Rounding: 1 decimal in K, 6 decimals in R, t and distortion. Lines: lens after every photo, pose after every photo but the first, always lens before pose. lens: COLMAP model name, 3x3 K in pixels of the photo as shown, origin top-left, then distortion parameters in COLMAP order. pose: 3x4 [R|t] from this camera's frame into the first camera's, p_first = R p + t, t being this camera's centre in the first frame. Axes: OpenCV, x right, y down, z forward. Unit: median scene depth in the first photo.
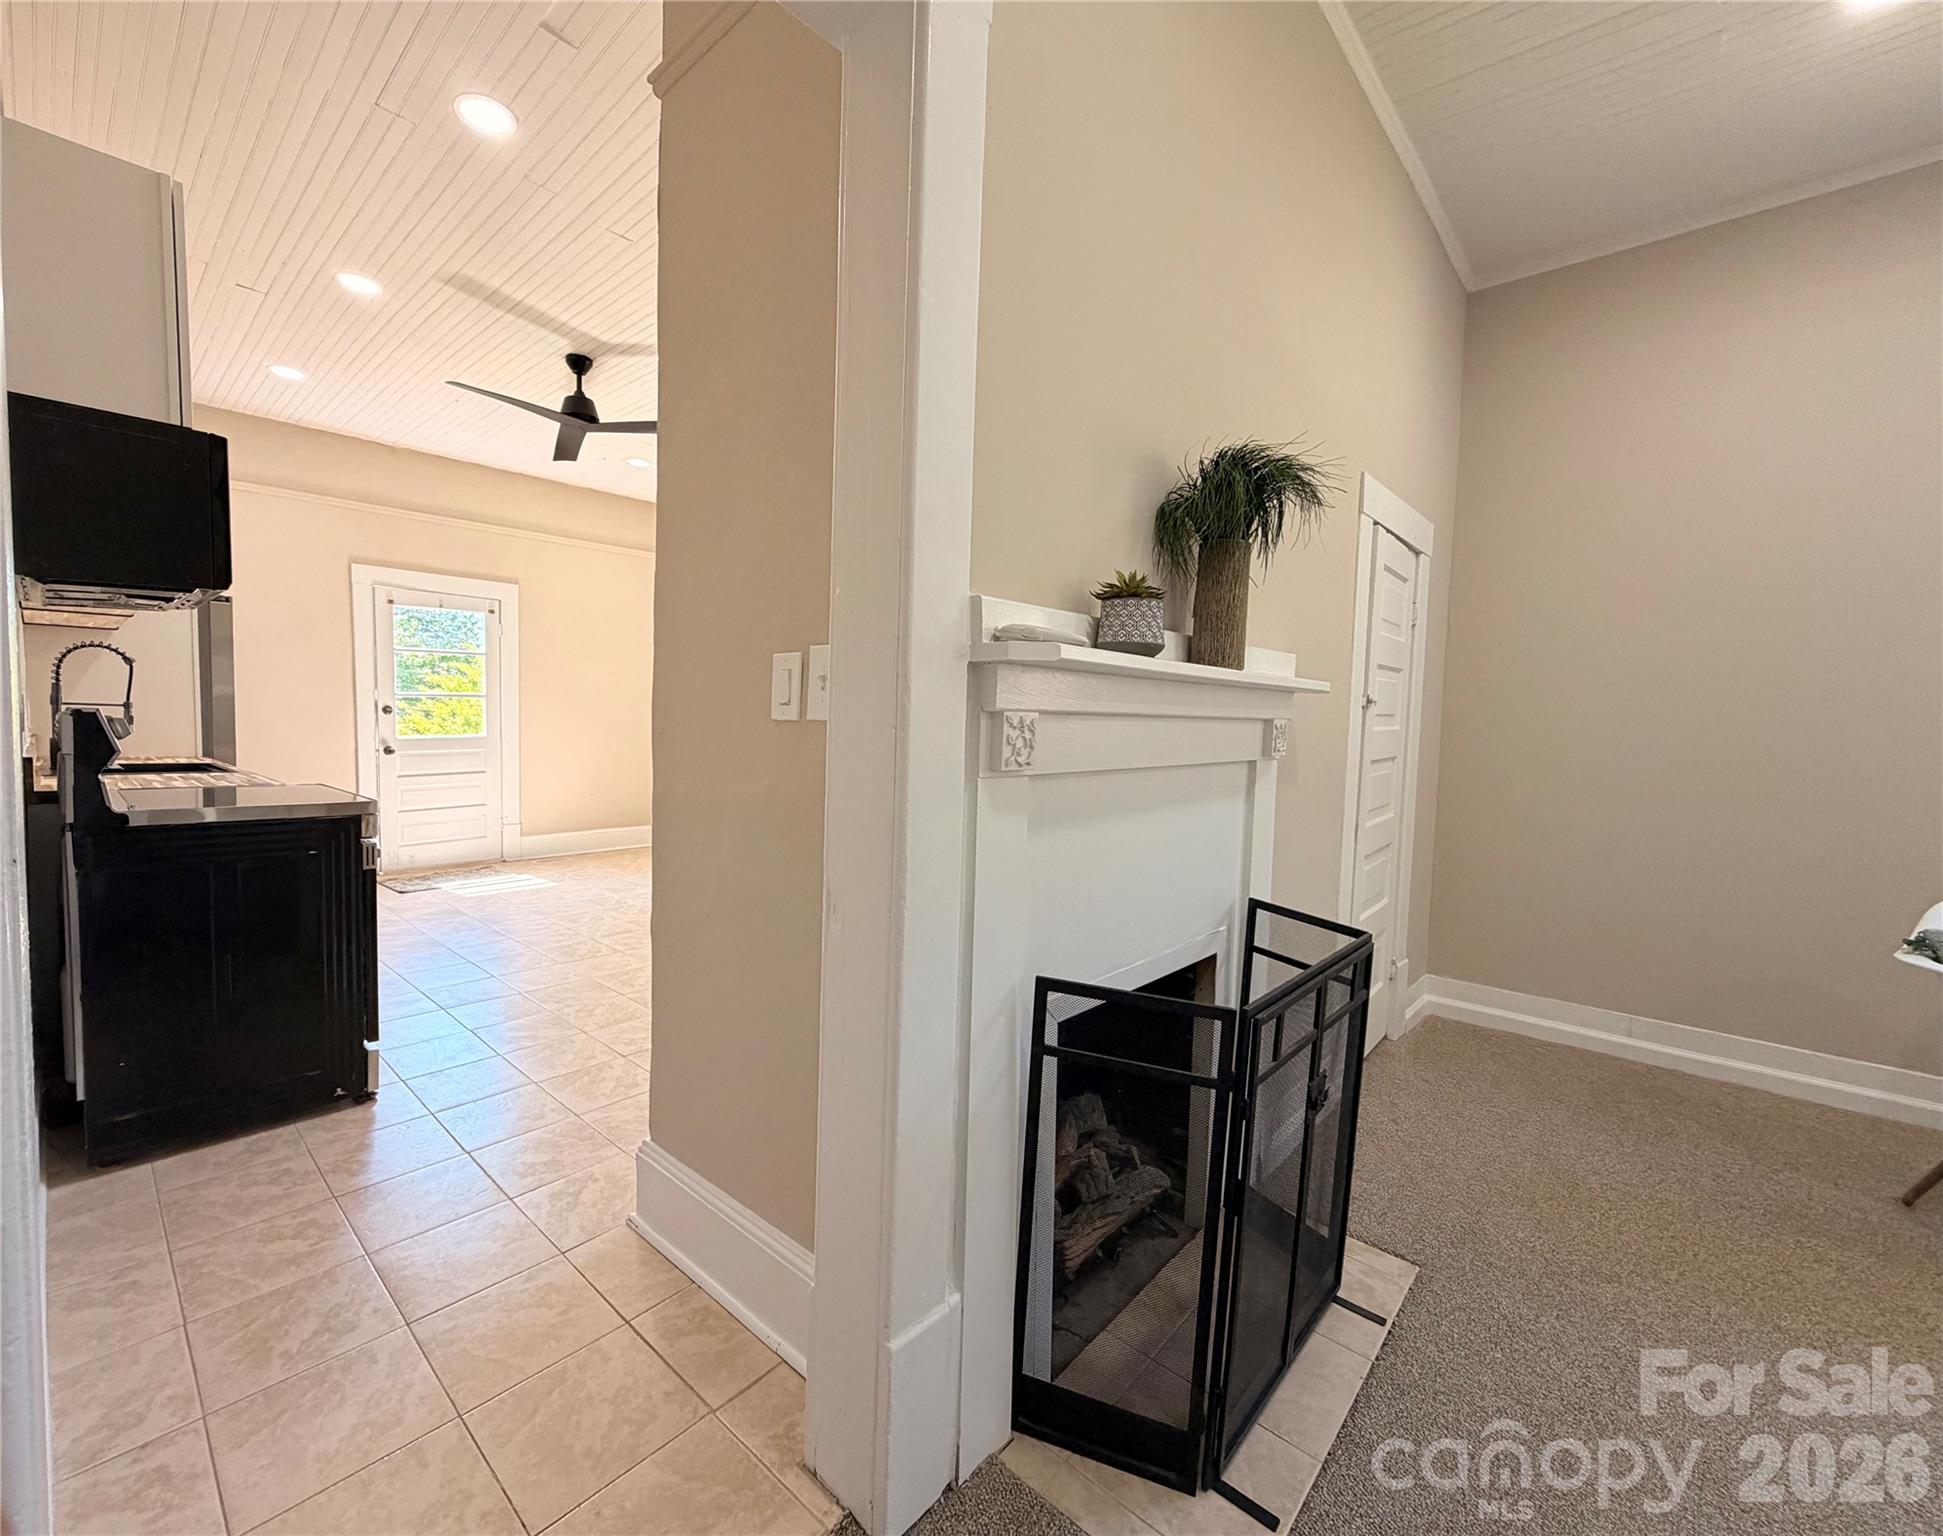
lens RADIAL K [[827.2, 0, 907.1], [0, 827.2, 770.3], [0, 0, 1]] dist [0.003435, -0.000151]
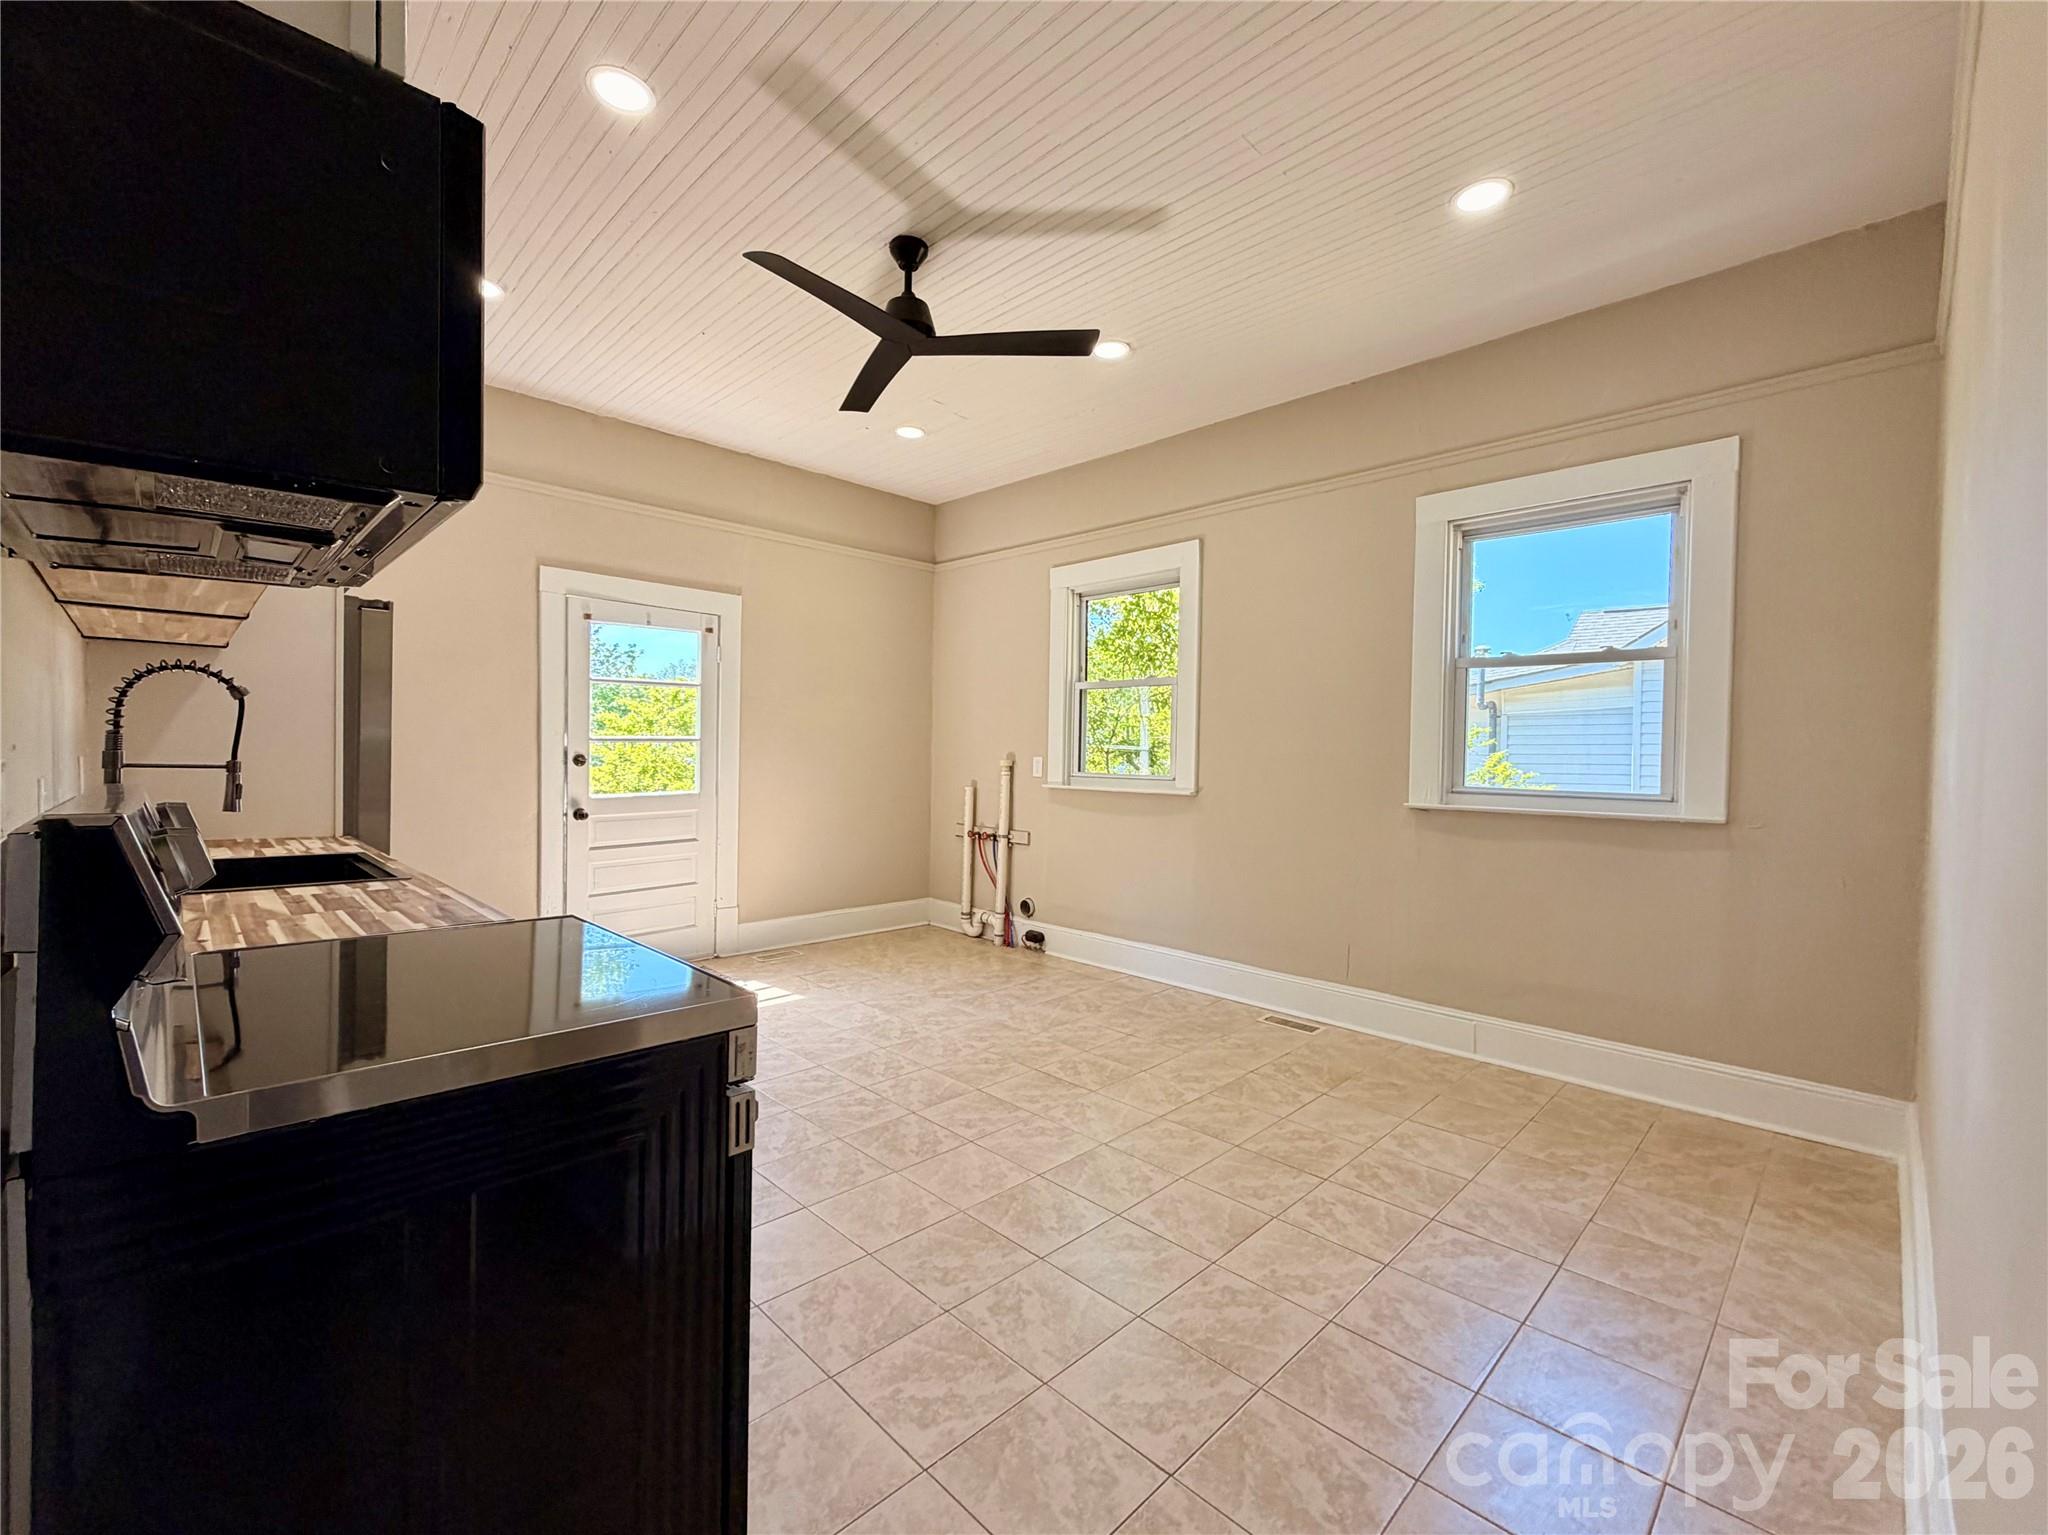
lens RADIAL K [[864.0, 0, 1016.5], [0, 864.0, 765.6], [0, 0, 1]] dist [0.001514, 0.000450]
pose [[0.999608, -0.004920, -0.027544, -0.309444], [0.003516, 0.998702, -0.050811, -0.039260], [0.027758, 0.050694, 0.998328, 0.339537]]
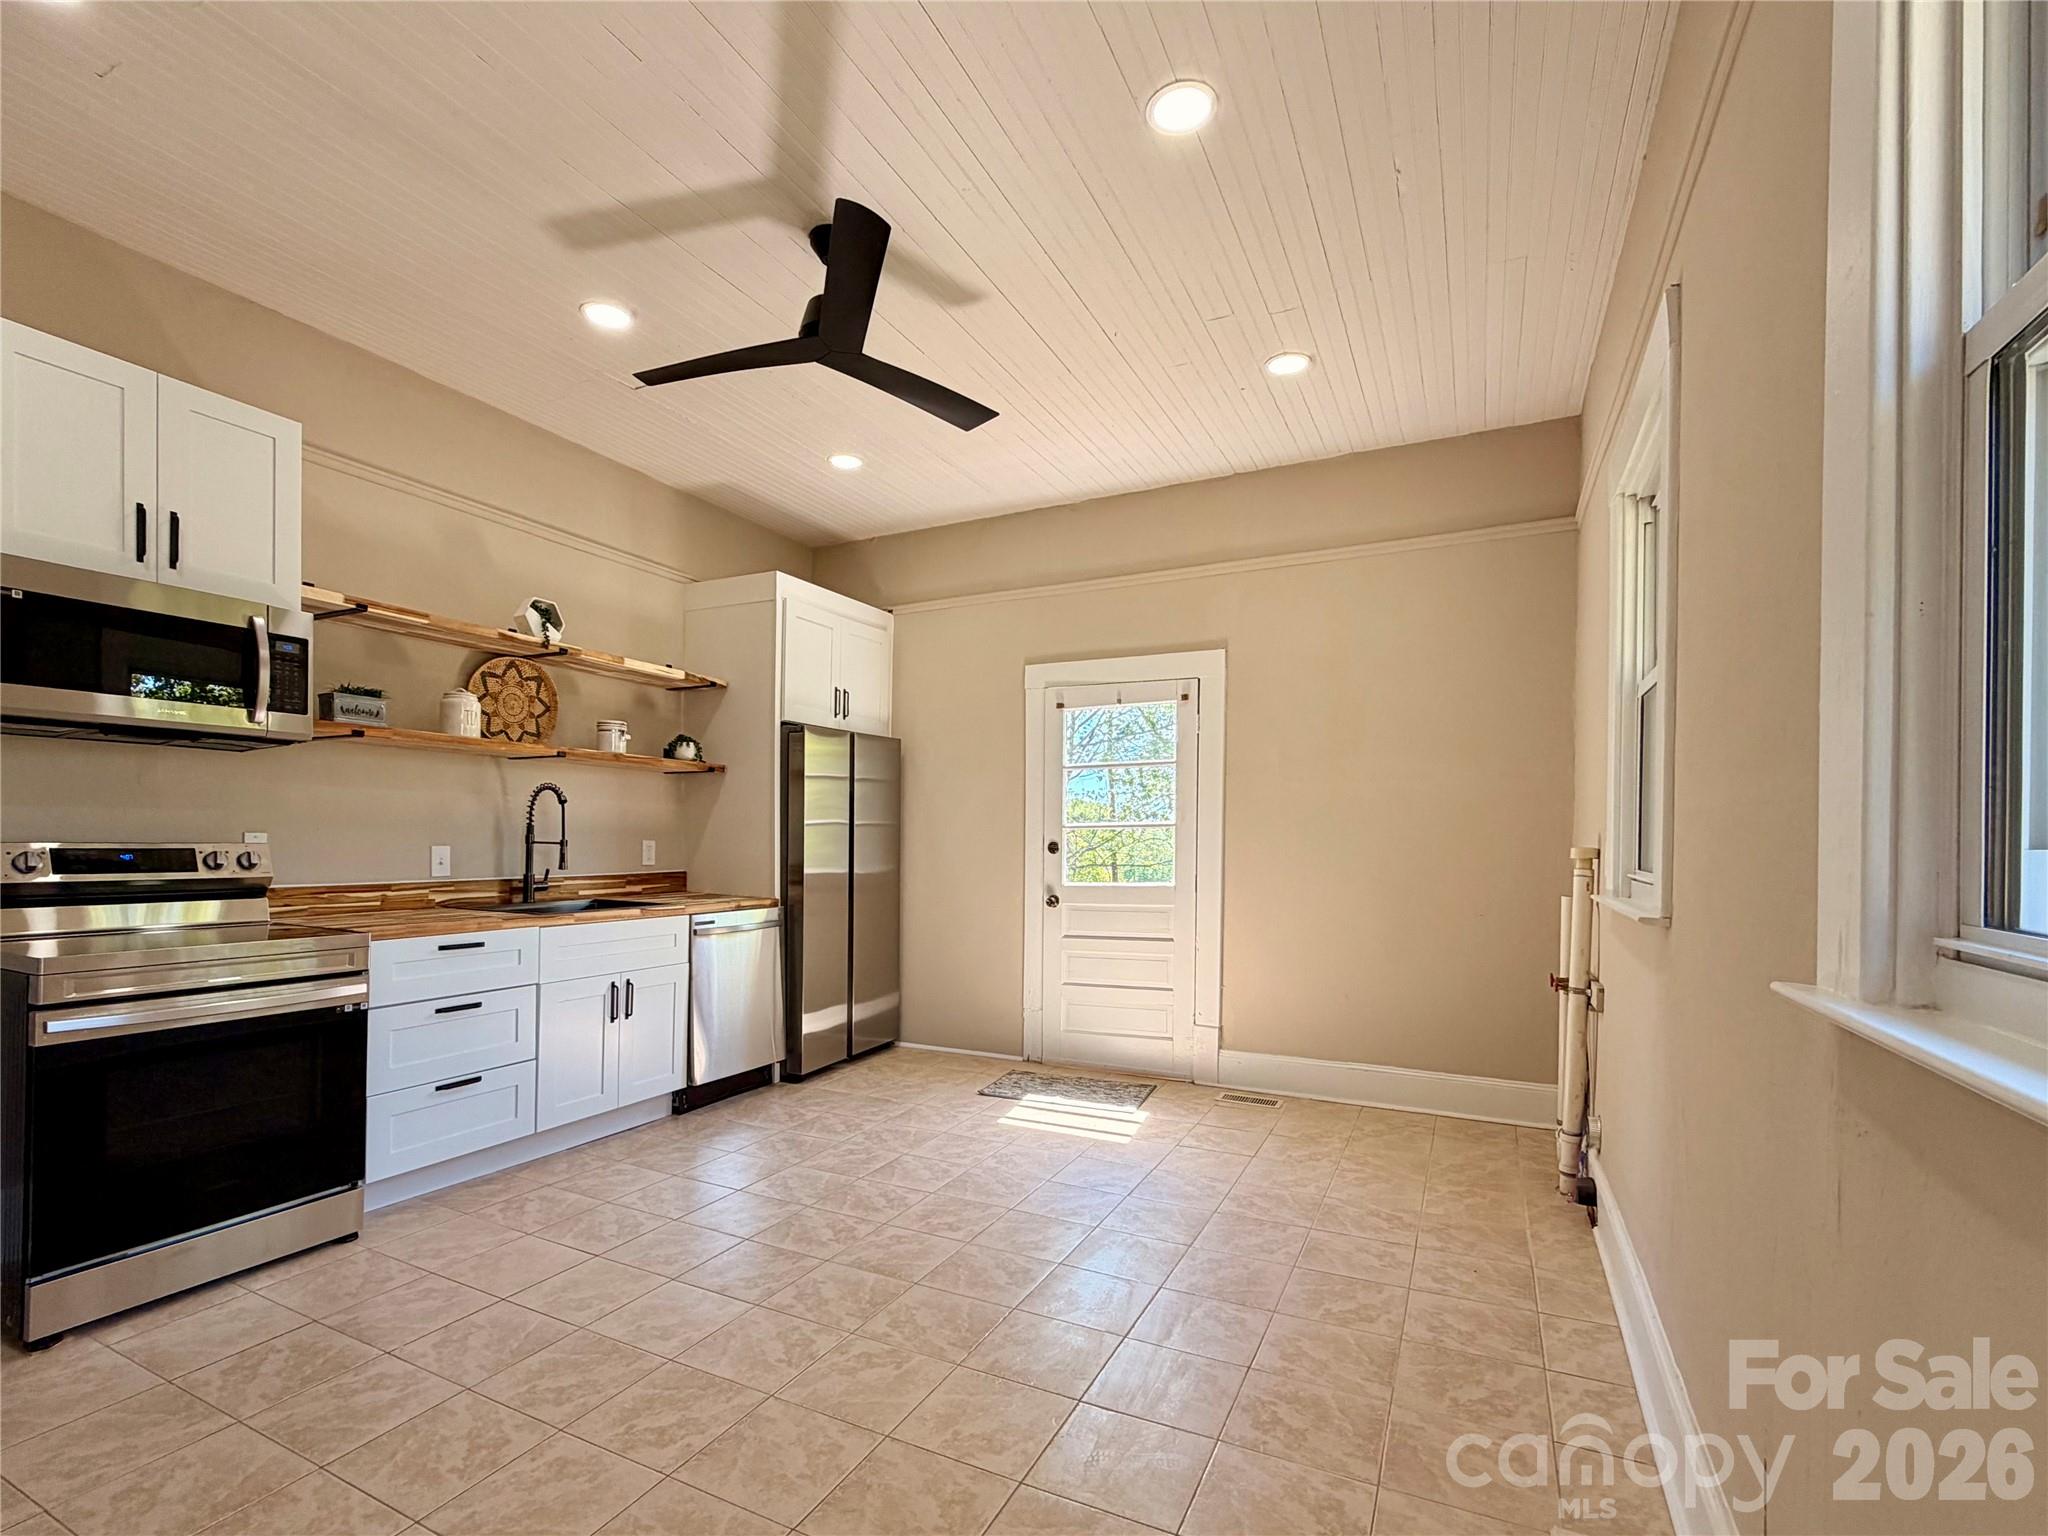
lens RADIAL K [[957.7, 0, 973.4], [0, 957.7, 841.8], [0, 0, 1]] dist [-0.003003, -0.000082]
pose [[0.274335, -0.017915, -0.961467, 0.287972], [-0.064511, 0.997231, -0.036989, -0.059663], [0.959468, 0.072173, 0.272420, 1.005545]]
